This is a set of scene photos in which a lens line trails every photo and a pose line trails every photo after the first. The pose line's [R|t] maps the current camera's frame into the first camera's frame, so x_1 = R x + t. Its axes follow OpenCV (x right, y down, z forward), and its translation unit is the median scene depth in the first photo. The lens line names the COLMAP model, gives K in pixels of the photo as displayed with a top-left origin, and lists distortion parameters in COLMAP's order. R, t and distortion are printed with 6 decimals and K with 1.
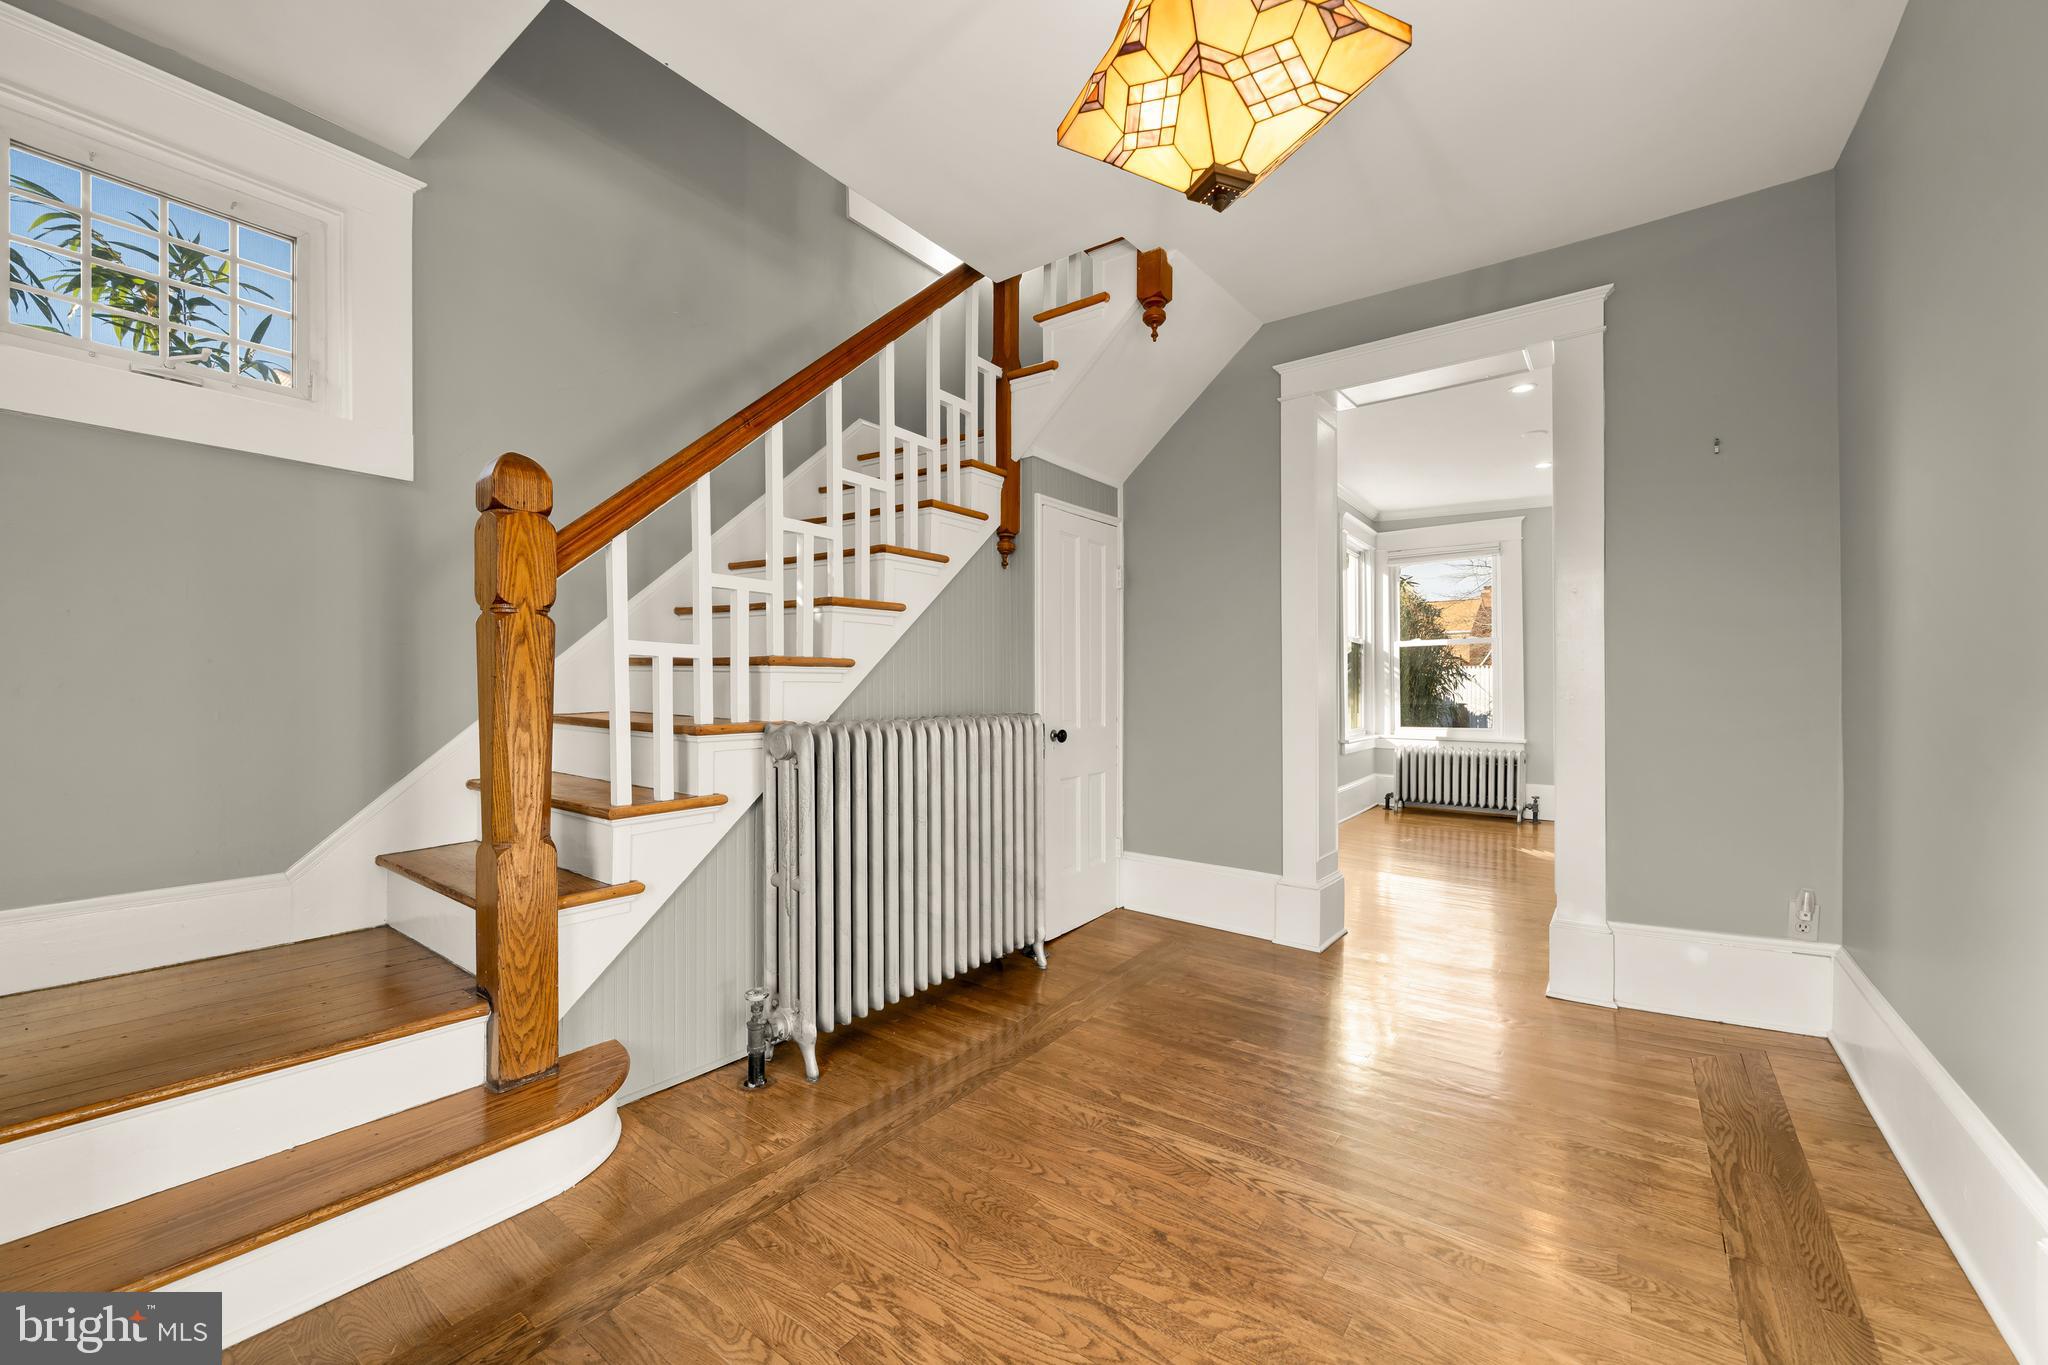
lens RADIAL K [[814.5, 0, 1013.3], [0, 814.5, 692.9], [0, 0, 1]] dist [-0.008471, 0.000017]
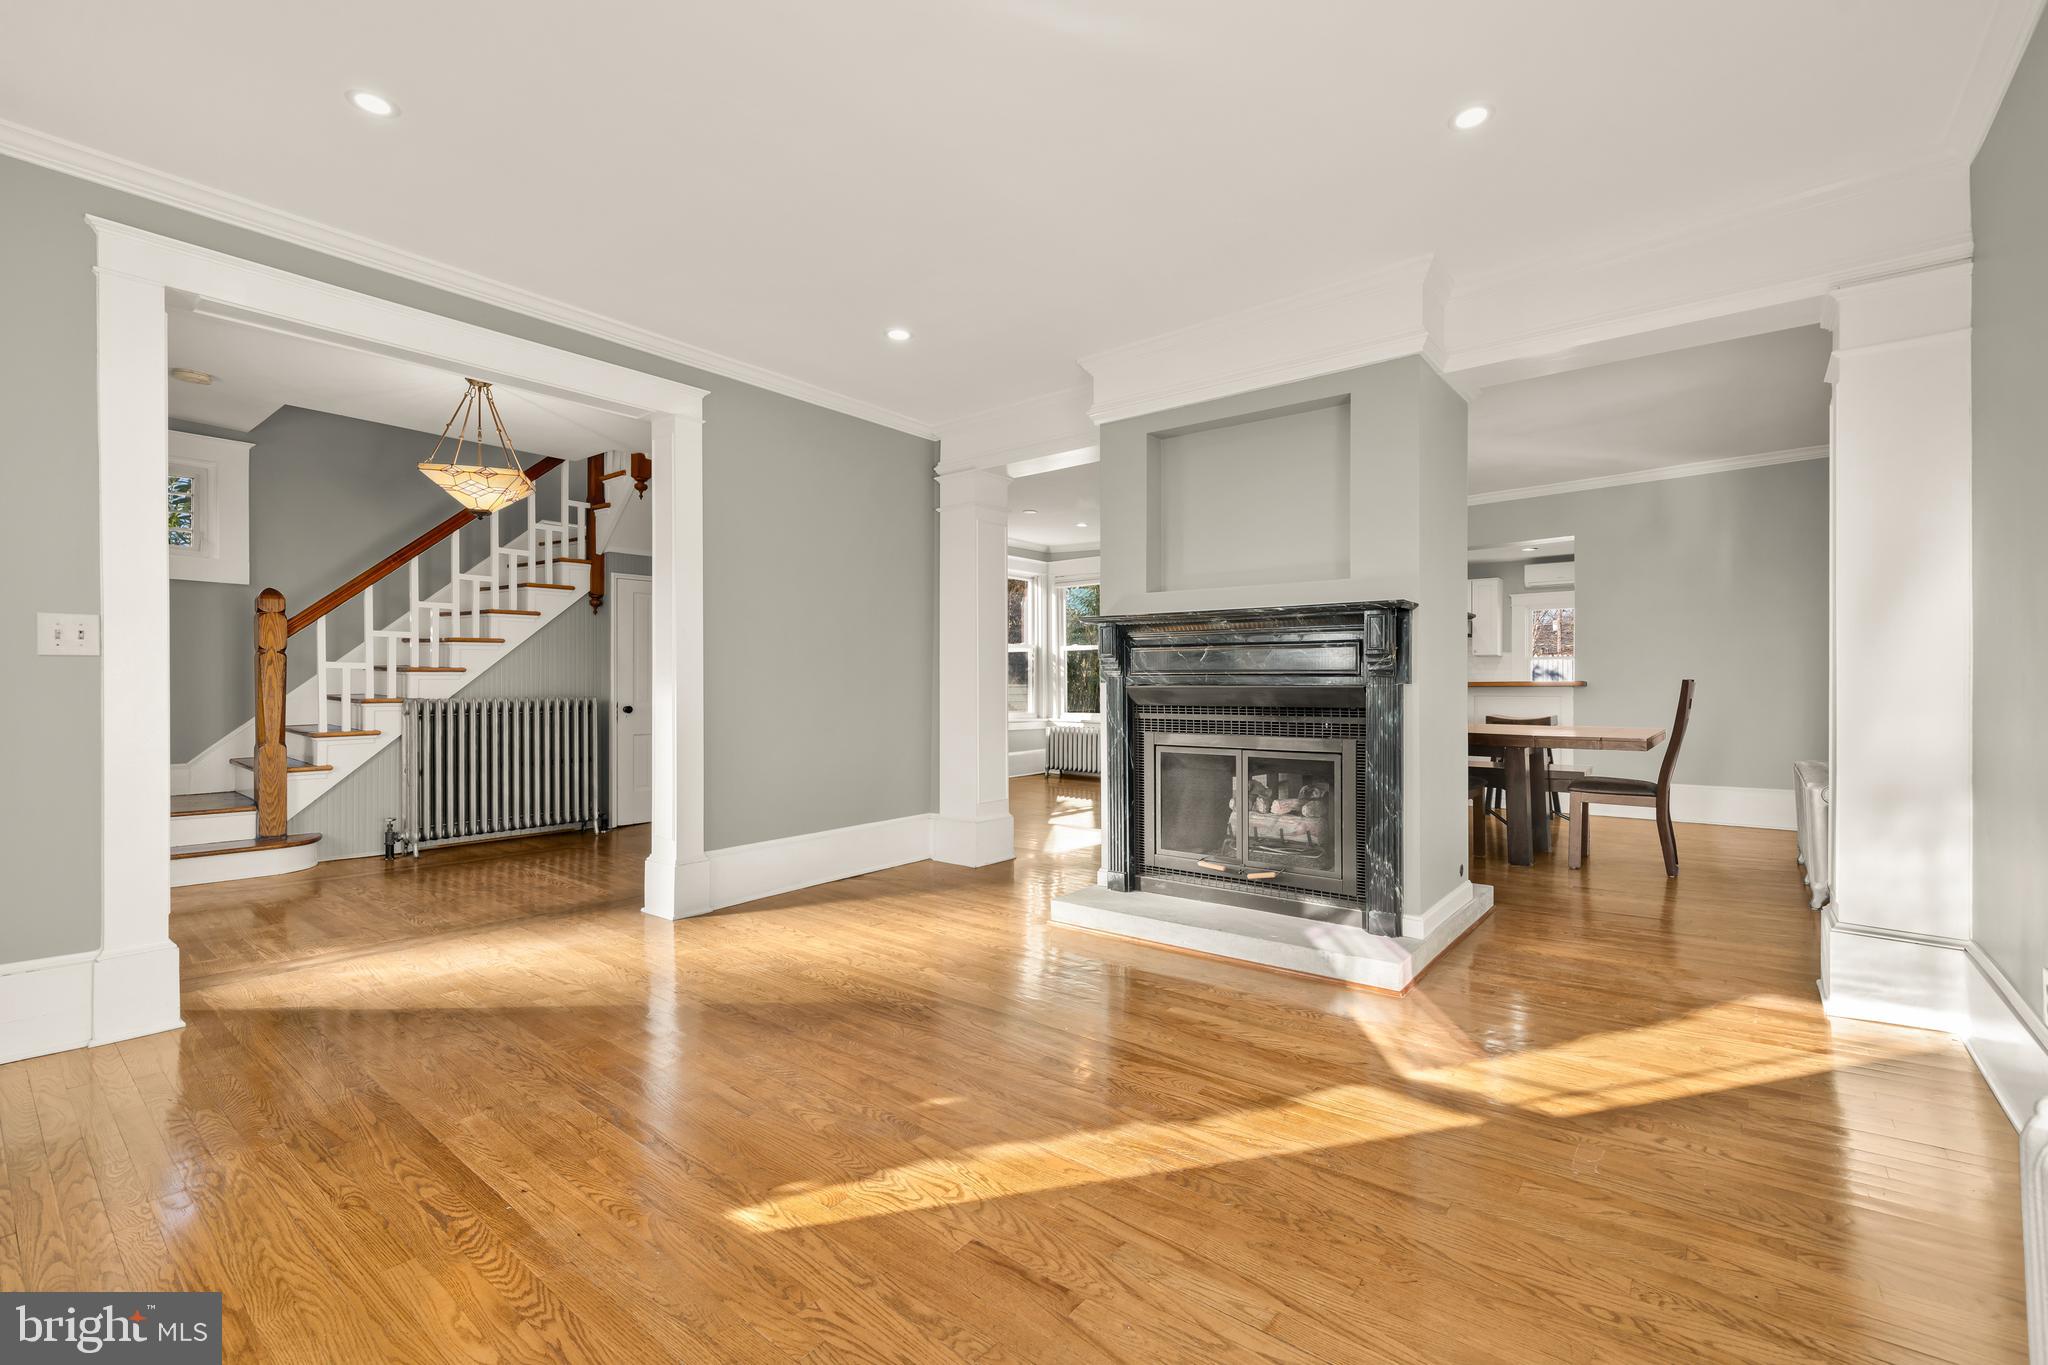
lens RADIAL K [[882.4, 0, 1002.8], [0, 882.4, 681.9], [0, 0, 1]] dist [-0.002890, 0.002007]
pose [[0.998992, 0.002764, -0.044806, 1.311099], [-0.002970, 0.999985, -0.004540, -0.001325], [0.044793, 0.004668, 0.998985, -1.197170]]
